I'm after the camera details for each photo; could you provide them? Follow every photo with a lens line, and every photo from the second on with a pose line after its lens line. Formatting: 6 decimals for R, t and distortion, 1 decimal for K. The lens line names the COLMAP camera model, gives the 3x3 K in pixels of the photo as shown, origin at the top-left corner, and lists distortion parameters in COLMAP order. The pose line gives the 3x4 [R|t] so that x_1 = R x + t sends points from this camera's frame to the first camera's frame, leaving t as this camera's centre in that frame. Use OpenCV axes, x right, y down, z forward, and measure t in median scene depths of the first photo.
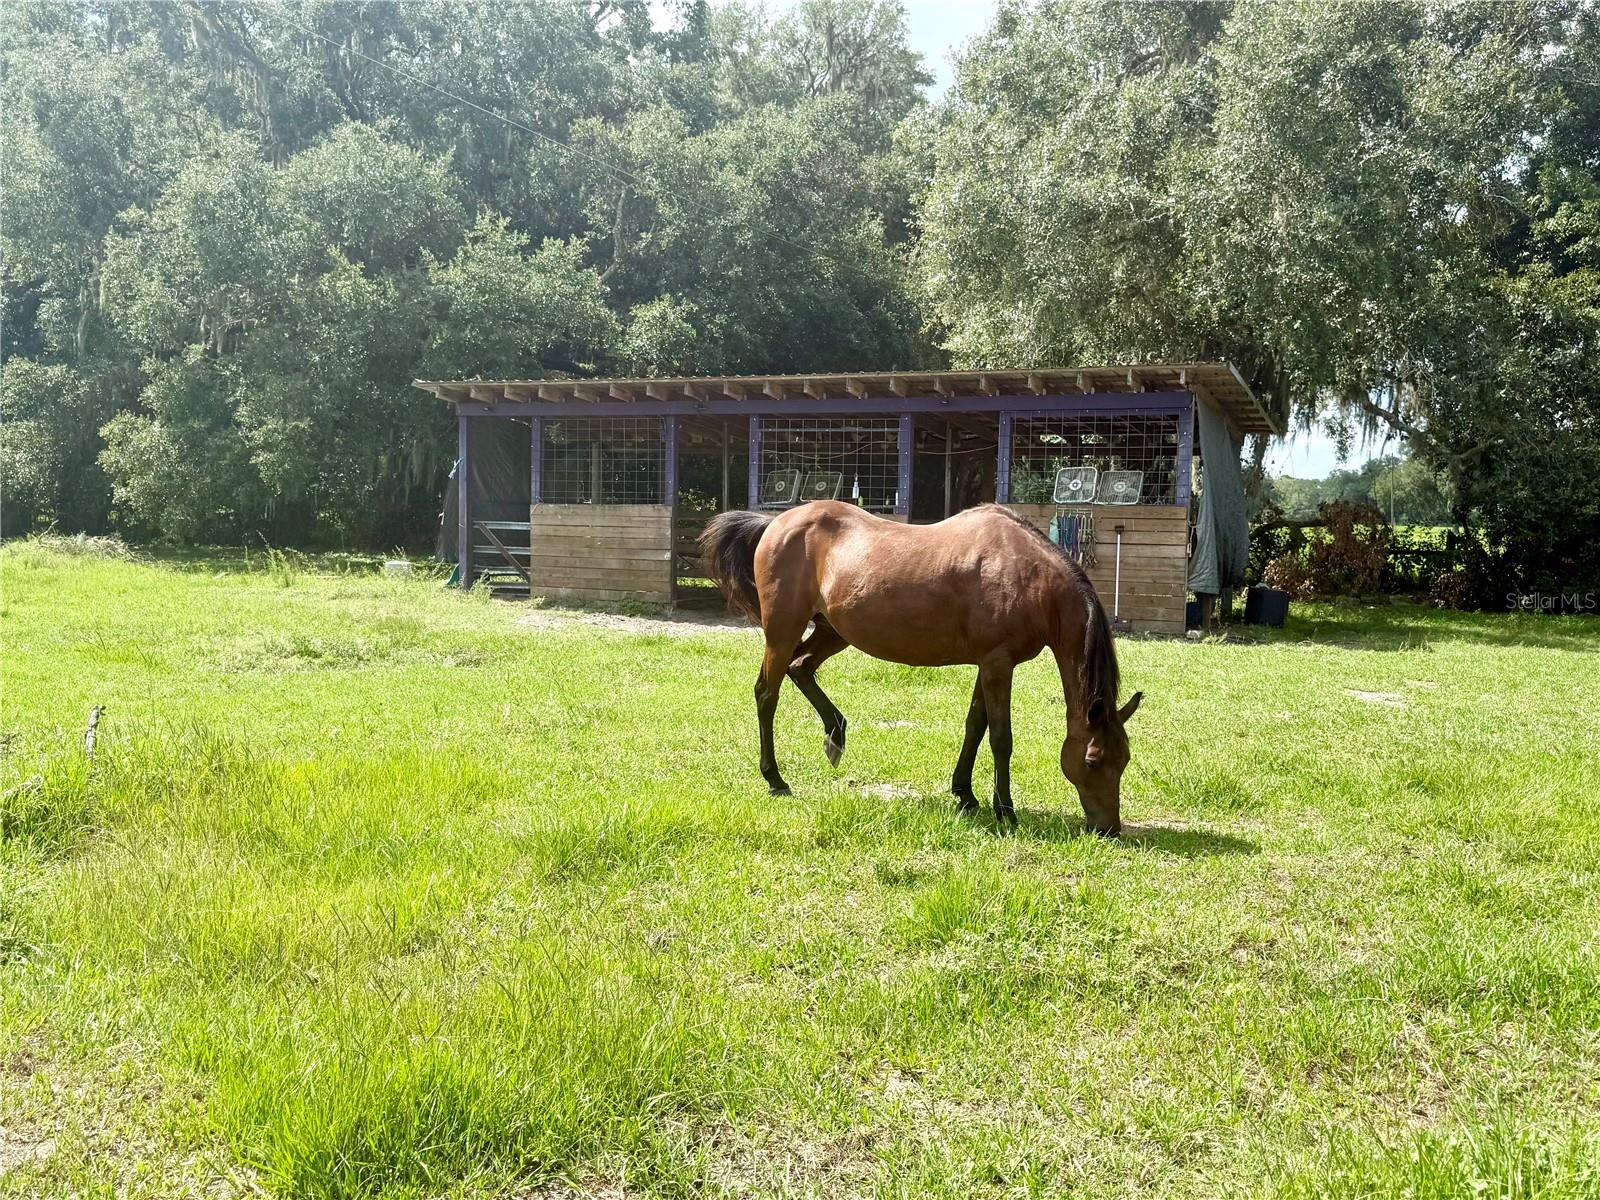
lens RADIAL K [[1433.2, 0, 800.0], [0, 1433.2, 600.0], [0, 0, 1]] dist [0.100500, -0.001711]
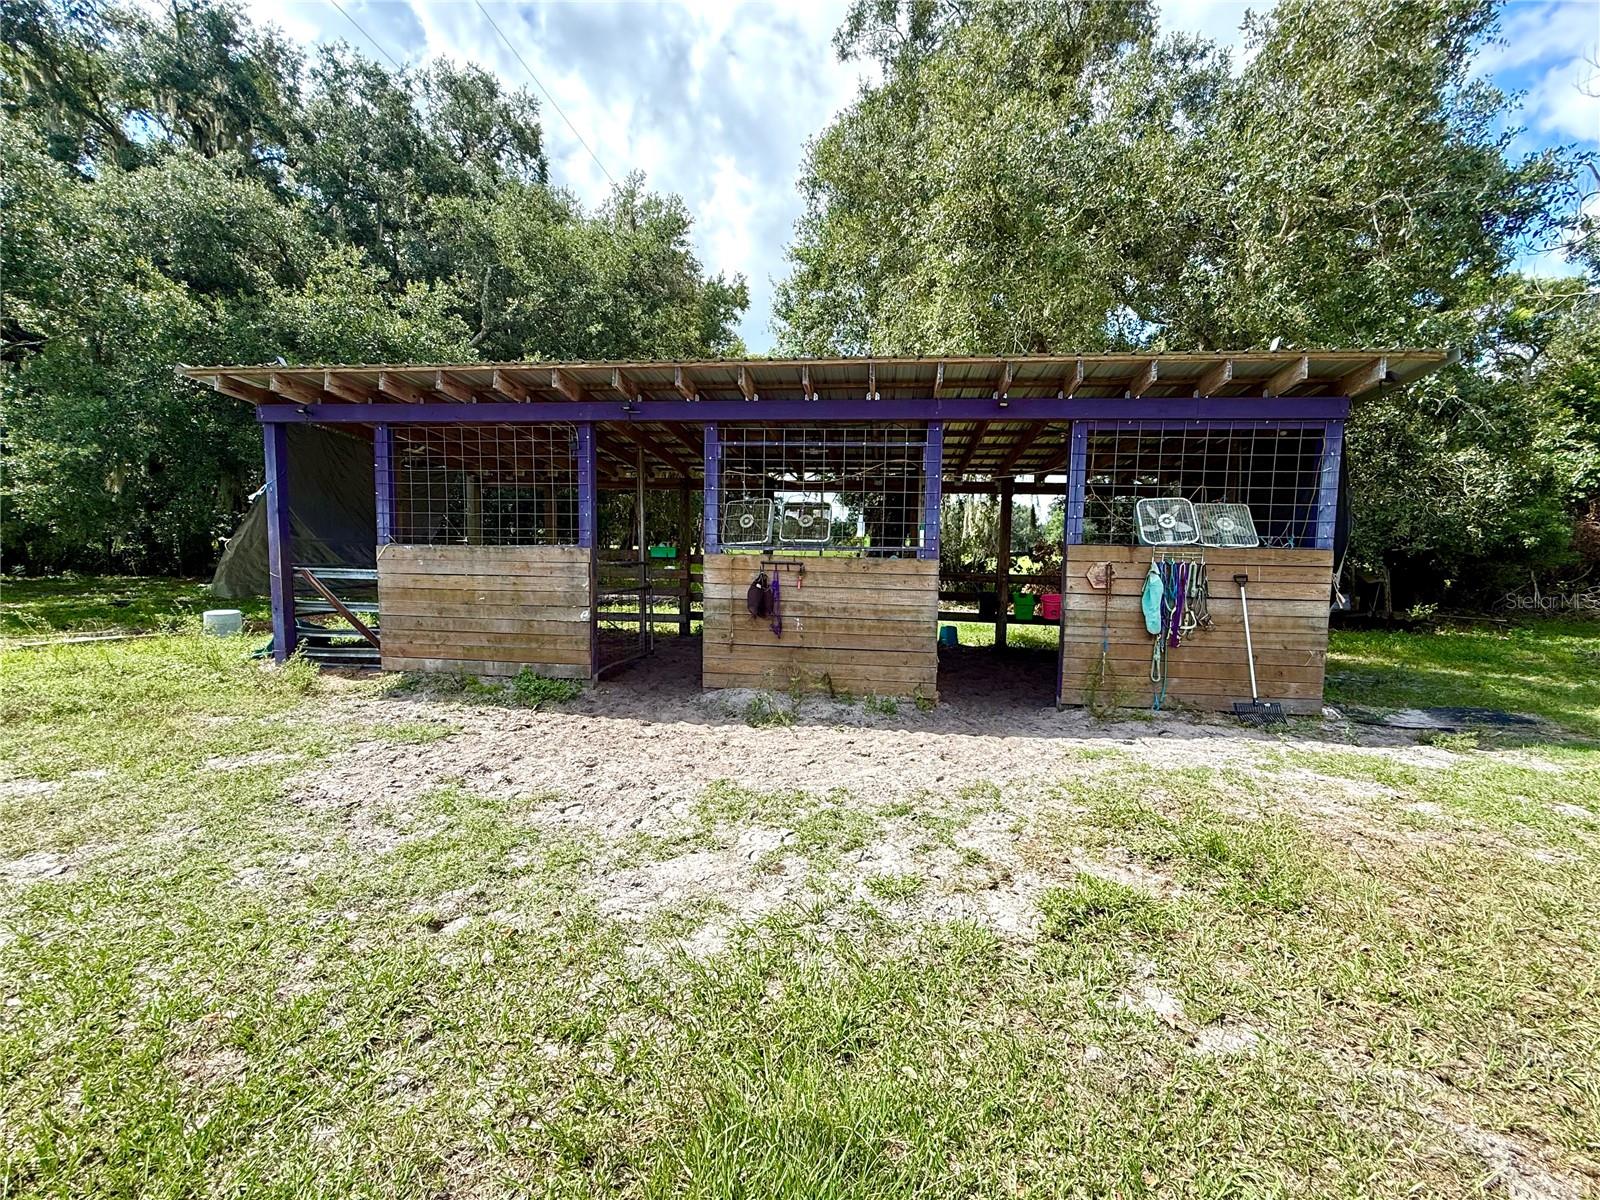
lens RADIAL K [[666.9, 0, 801.0], [0, 666.9, 604.7], [0, 0, 1]] dist [-0.000223, -0.000391]
pose [[0.948894, -0.029485, 0.314215, -0.090127], [0.020233, 0.999261, 0.032667, -0.043067], [-0.314946, -0.024640, 0.948790, 0.610657]]
